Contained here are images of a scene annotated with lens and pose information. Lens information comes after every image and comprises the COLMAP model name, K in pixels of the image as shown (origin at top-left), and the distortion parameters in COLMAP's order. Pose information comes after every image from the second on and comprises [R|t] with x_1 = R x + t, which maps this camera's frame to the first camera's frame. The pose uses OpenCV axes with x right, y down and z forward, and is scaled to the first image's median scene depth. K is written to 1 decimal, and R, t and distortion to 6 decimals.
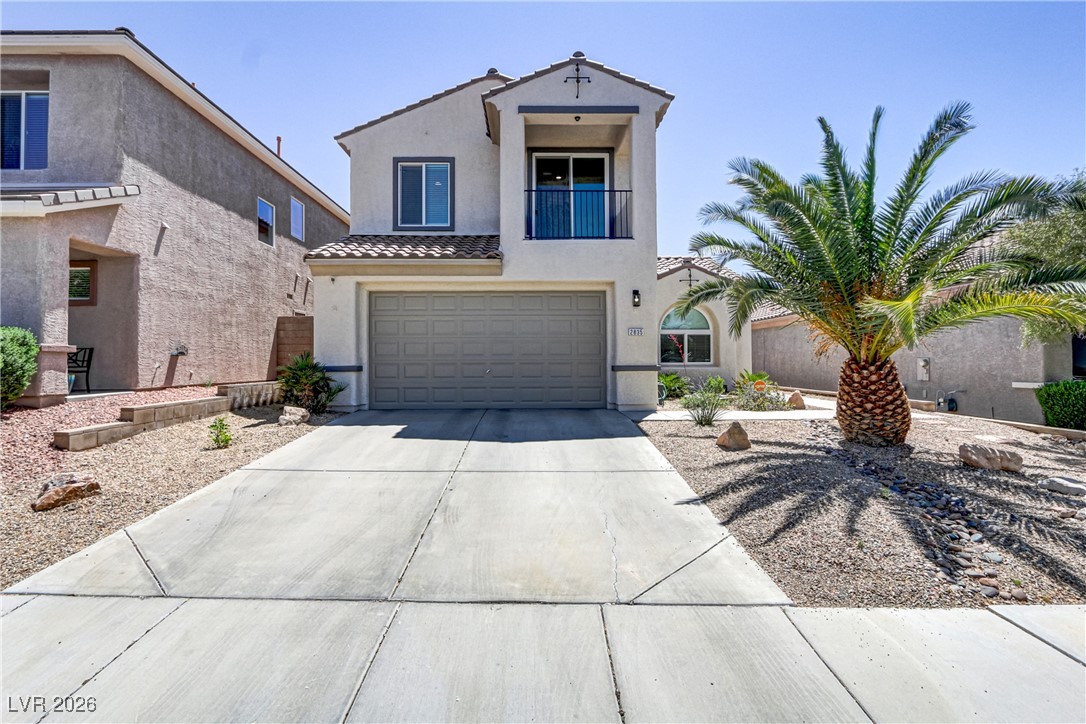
lens RADIAL K [[501.6, 0, 541.9], [0, 501.6, 354.2], [0, 0, 1]] dist [-0.013328, 0.002186]
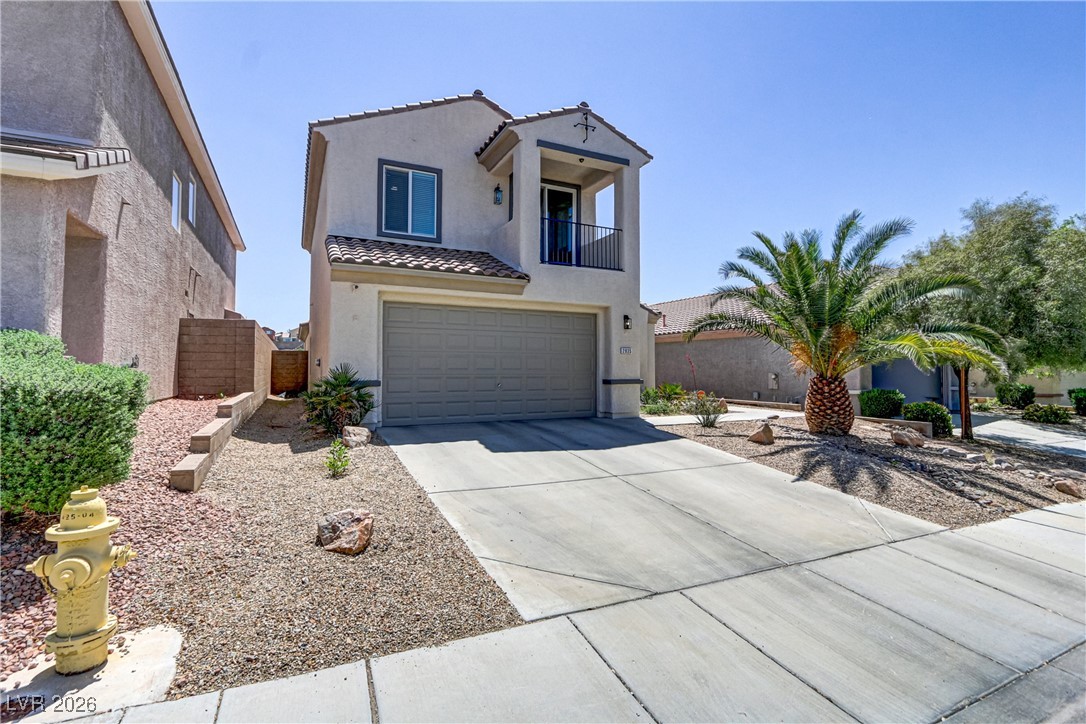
lens RADIAL K [[501.6, 0, 541.9], [0, 501.6, 354.2], [0, 0, 1]] dist [-0.013328, 0.002186]
pose [[0.904694, 0.019250, 0.425627, -0.486613], [-0.012117, 0.999737, -0.019460, -0.011327], [-0.425890, 0.012448, 0.904689, 0.023430]]
